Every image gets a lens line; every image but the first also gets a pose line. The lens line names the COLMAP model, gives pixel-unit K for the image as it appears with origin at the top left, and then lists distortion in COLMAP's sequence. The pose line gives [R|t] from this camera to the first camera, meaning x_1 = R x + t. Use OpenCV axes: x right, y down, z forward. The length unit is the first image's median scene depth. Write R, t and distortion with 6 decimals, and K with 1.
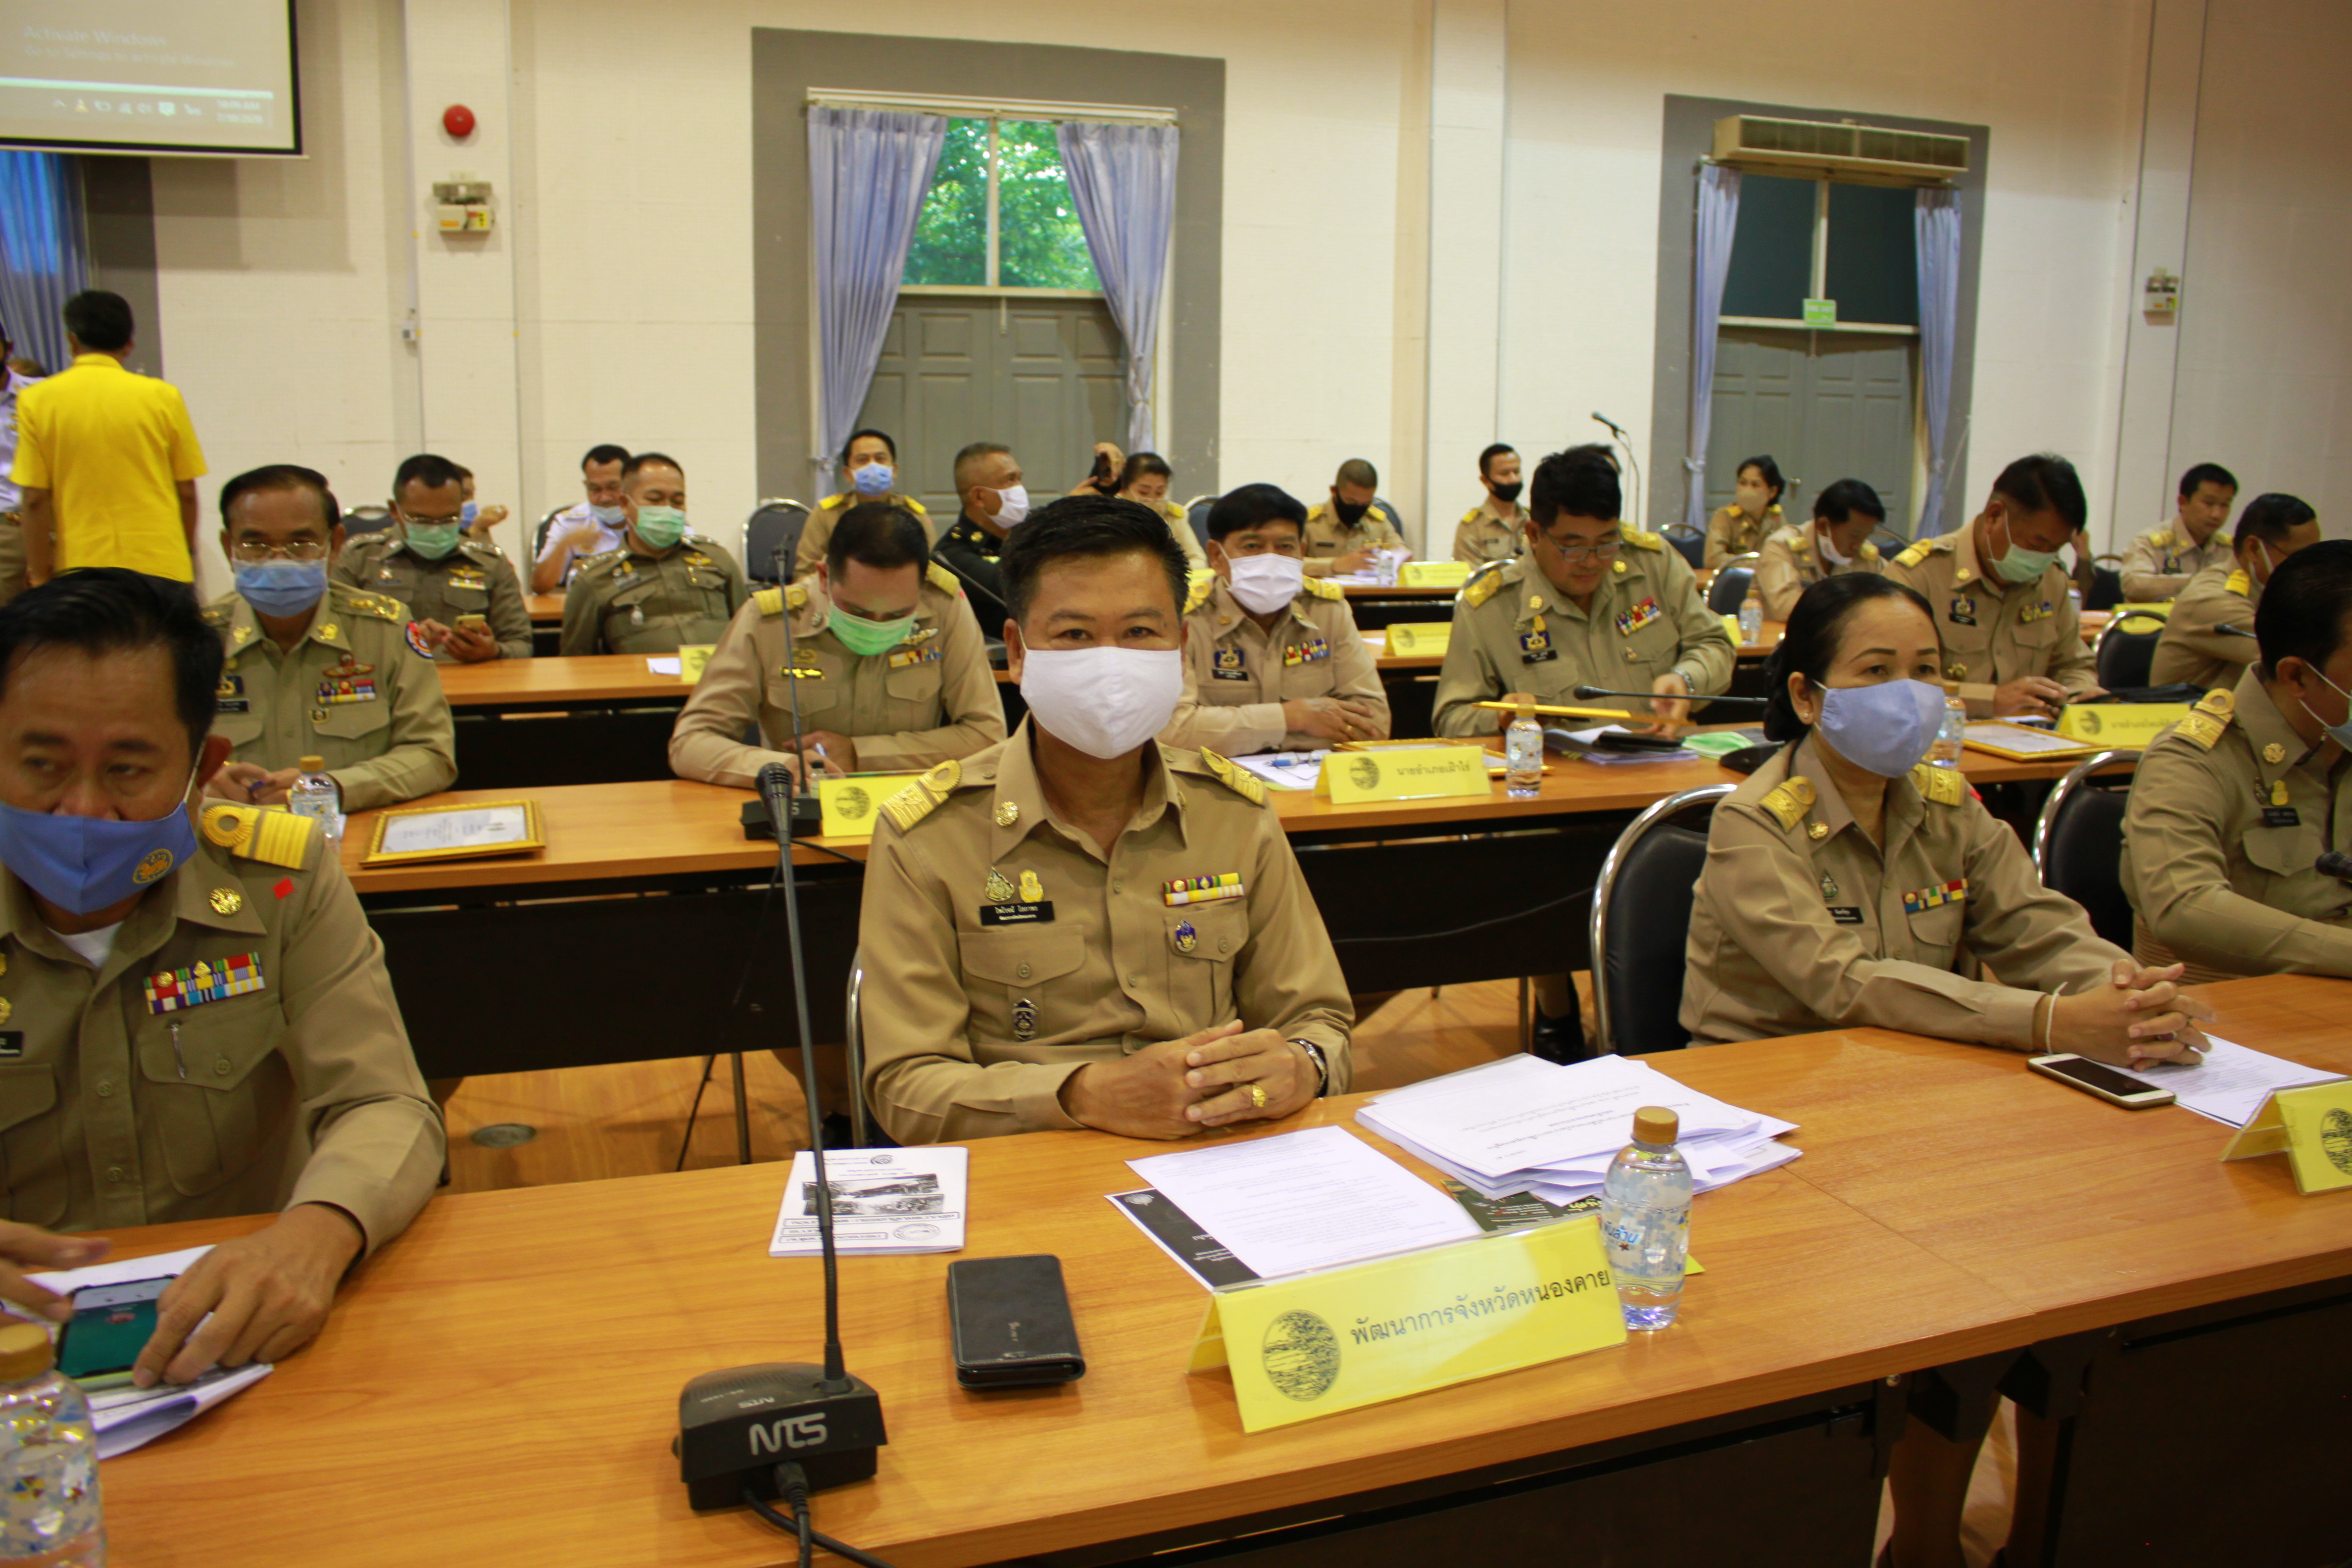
lens RADIAL K [[1951.2, 0, 1174.7], [0, 1951.2, 781.8], [0, 0, 1]] dist [-0.139646, 0.128499]
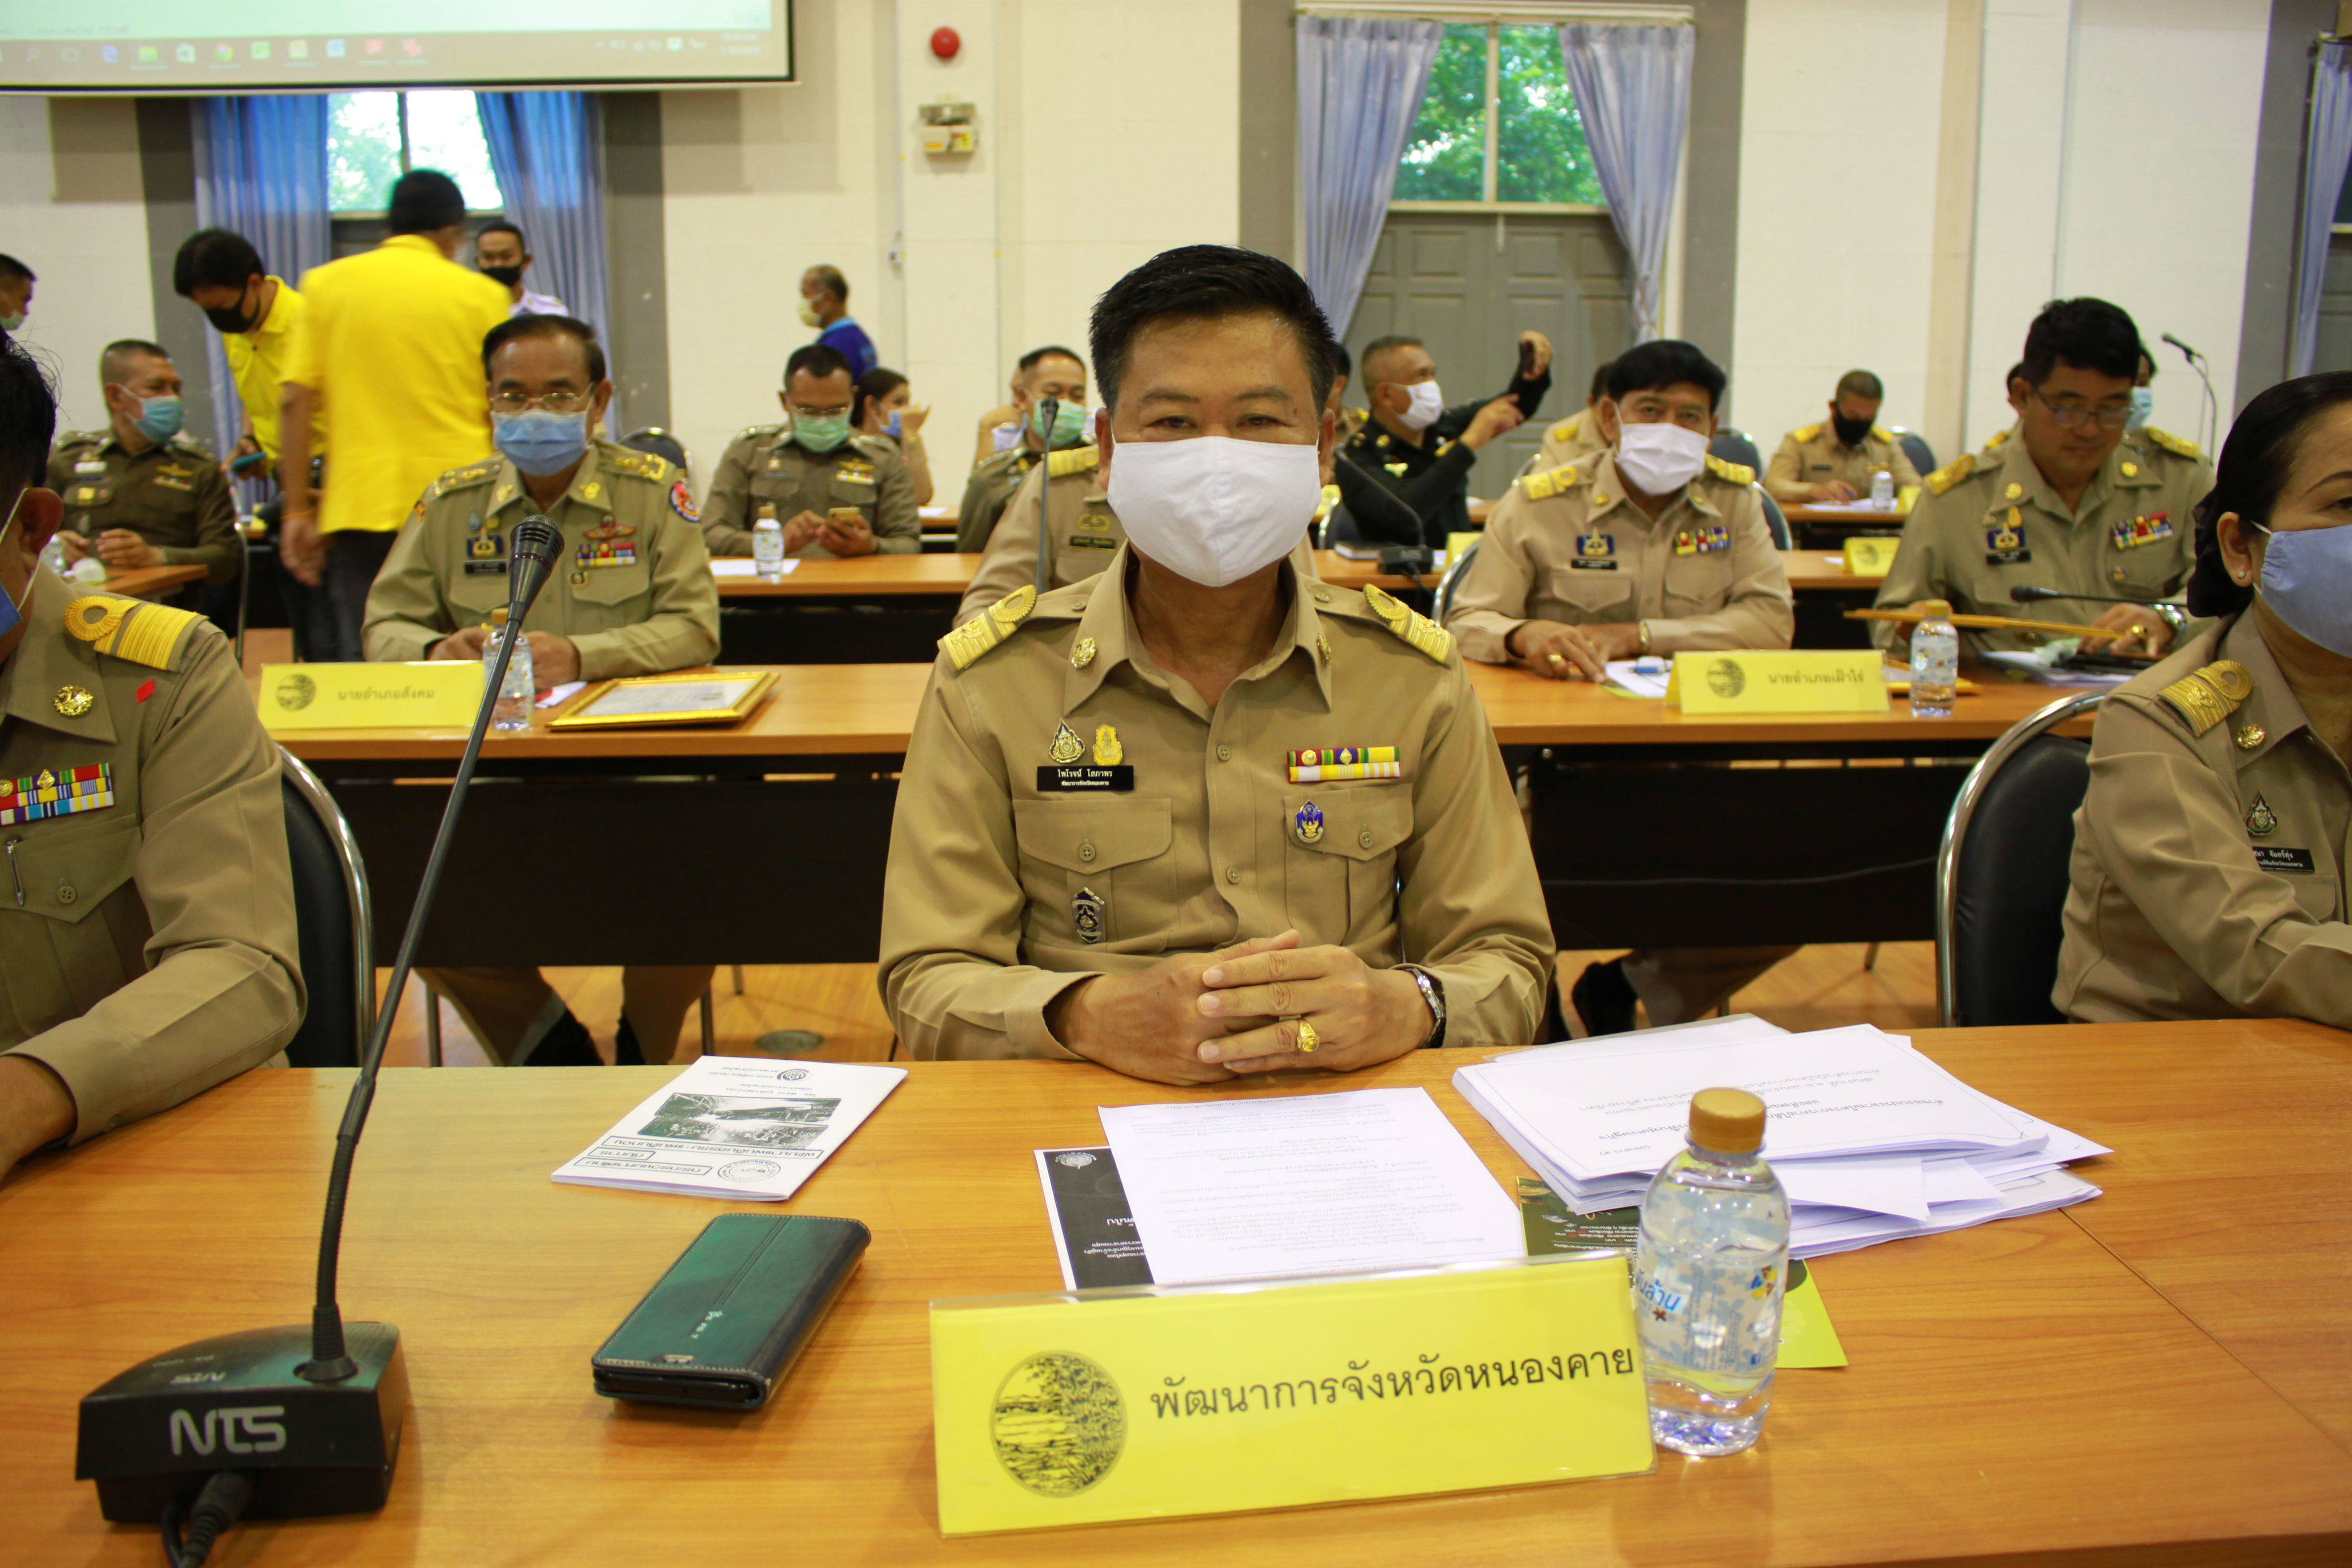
lens RADIAL K [[1949.5, 0, 1177.2], [0, 1949.5, 797.2], [0, 0, 1]] dist [-0.167670, 0.143928]
pose [[0.959259, 0.049933, -0.278080, 0.150266], [-0.042262, 0.998544, 0.033517, 0.040660], [0.279348, -0.020399, 0.959973, 0.236451]]
